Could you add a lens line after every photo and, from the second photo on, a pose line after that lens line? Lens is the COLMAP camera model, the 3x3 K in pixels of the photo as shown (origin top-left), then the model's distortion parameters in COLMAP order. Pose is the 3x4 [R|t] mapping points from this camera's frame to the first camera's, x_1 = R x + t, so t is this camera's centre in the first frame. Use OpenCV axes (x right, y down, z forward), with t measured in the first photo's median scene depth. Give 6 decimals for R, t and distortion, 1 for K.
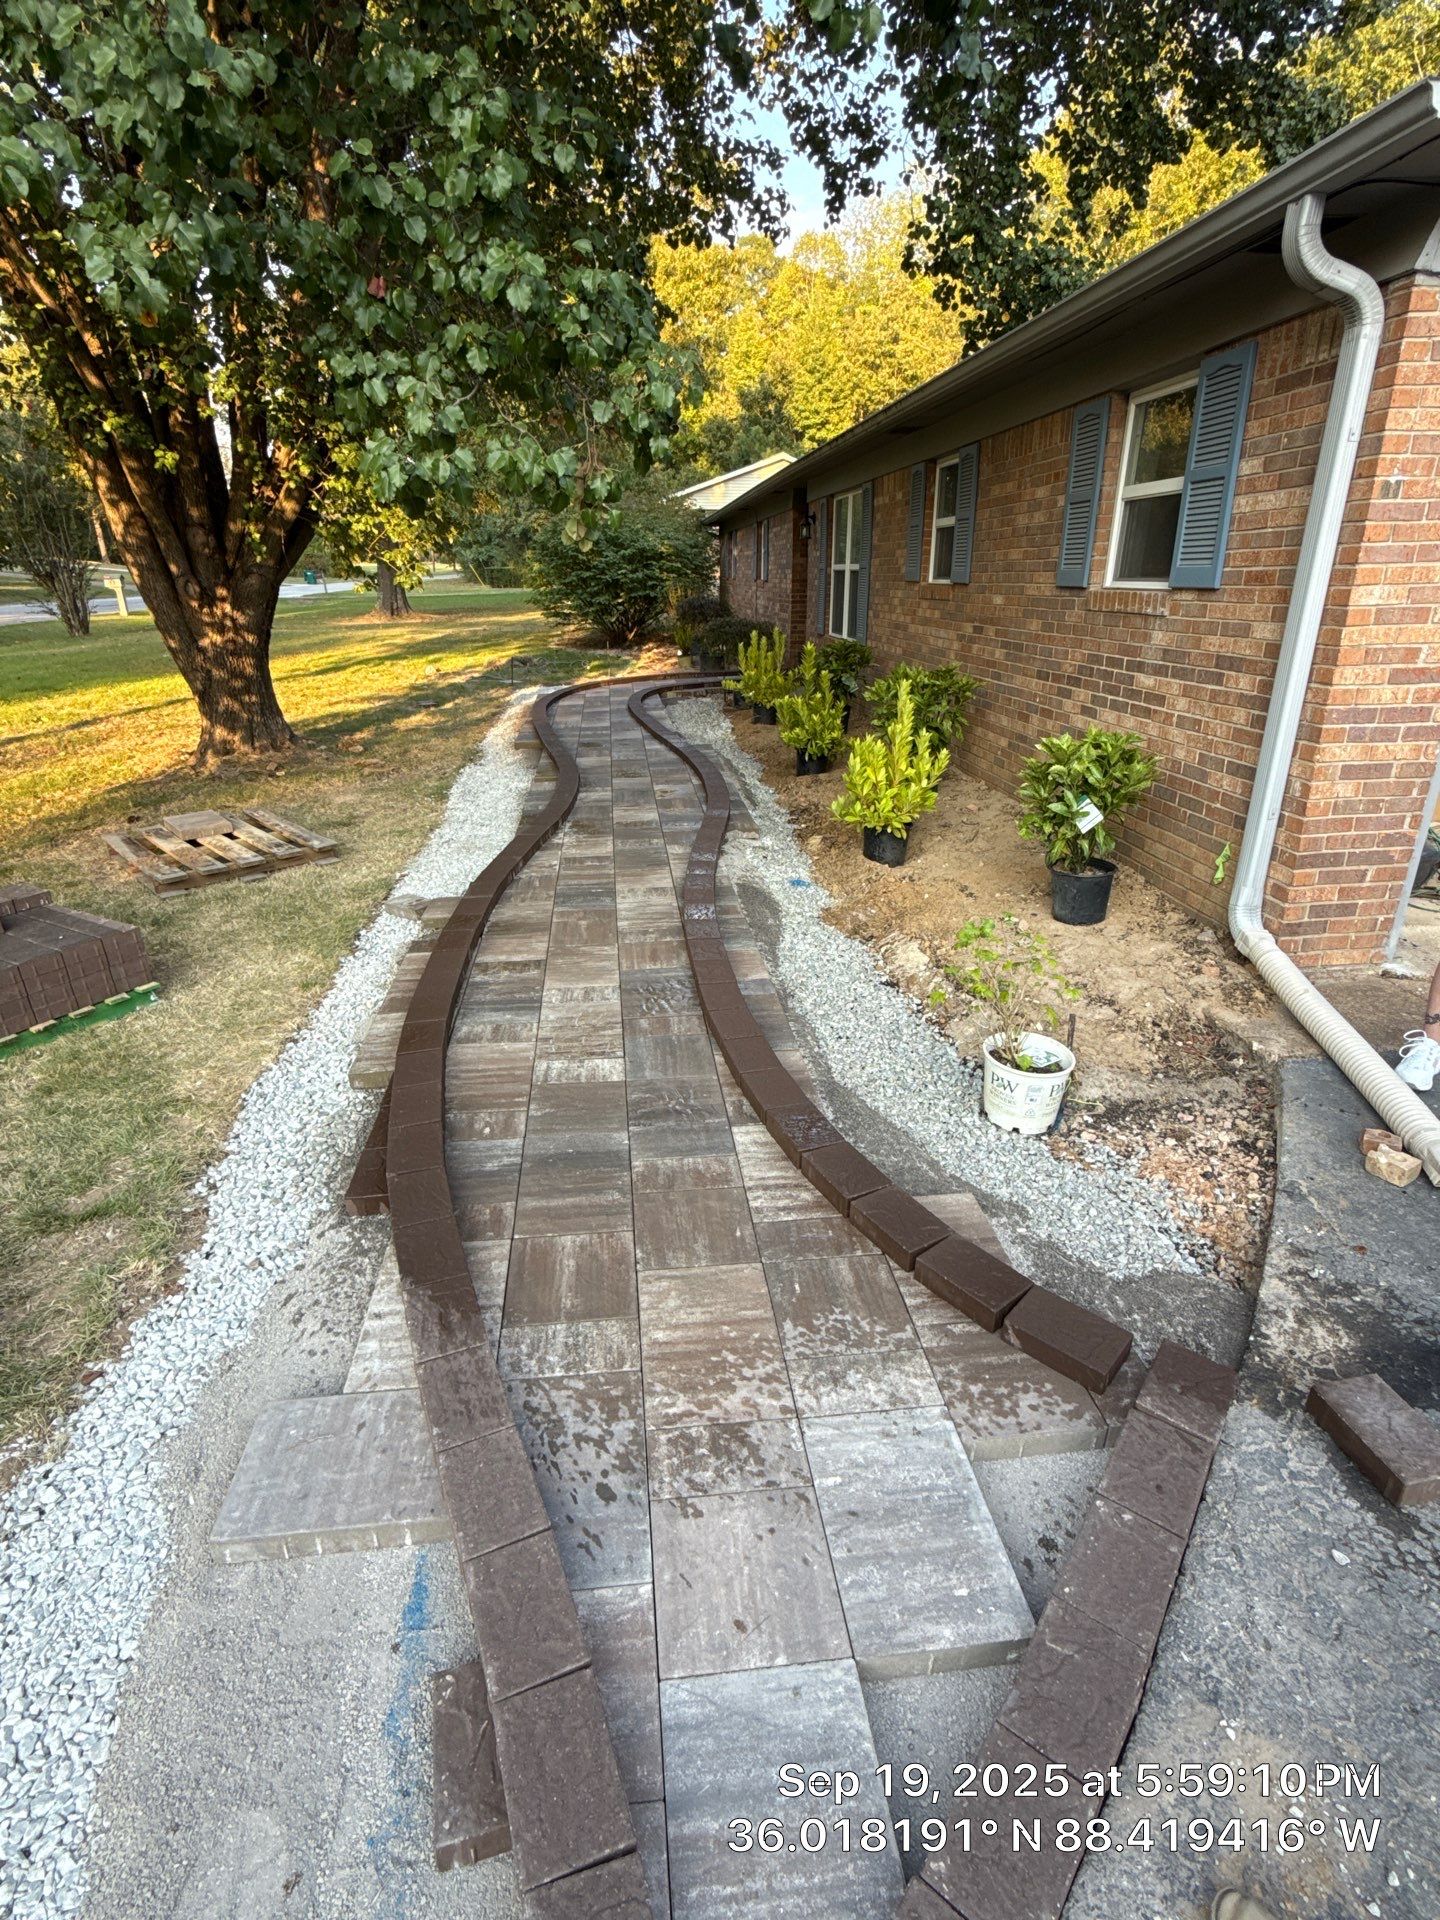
lens RADIAL K [[945.3, 0, 723.4], [0, 945.3, 961.9], [0, 0, 1]] dist [0.000177, -0.001358]
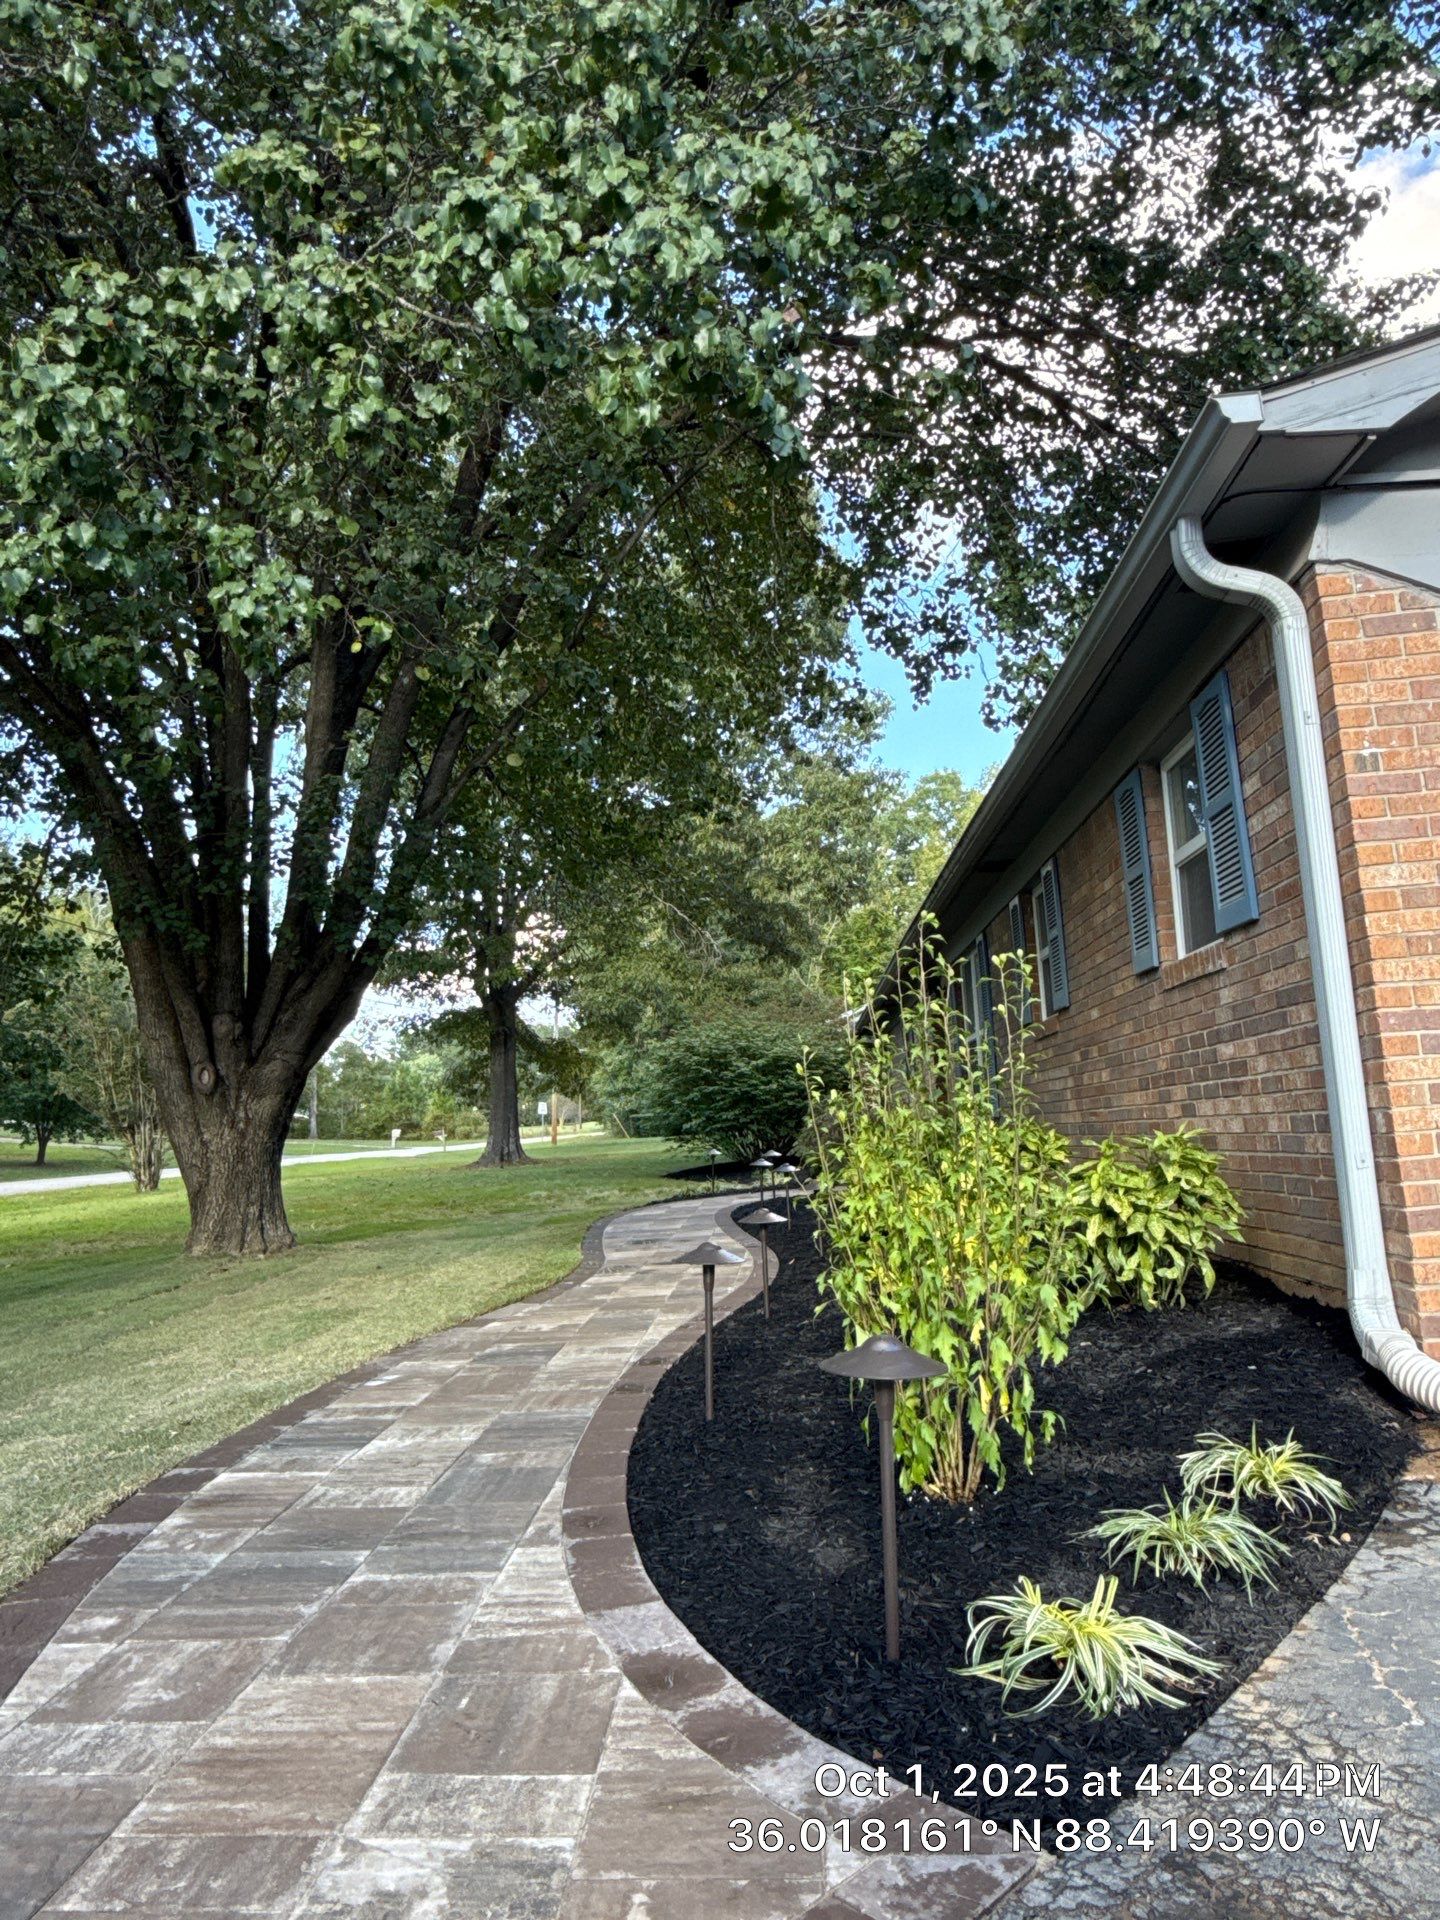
lens RADIAL K [[1257.6, 0, 728.4], [0, 1257.6, 969.3], [0, 0, 1]] dist [0.002528, -0.001068]
pose [[0.985370, -0.062935, -0.158380, 0.256912], [-0.023483, 0.870315, -0.491935, 0.196010], [0.168800, 0.488457, 0.856105, 0.018537]]
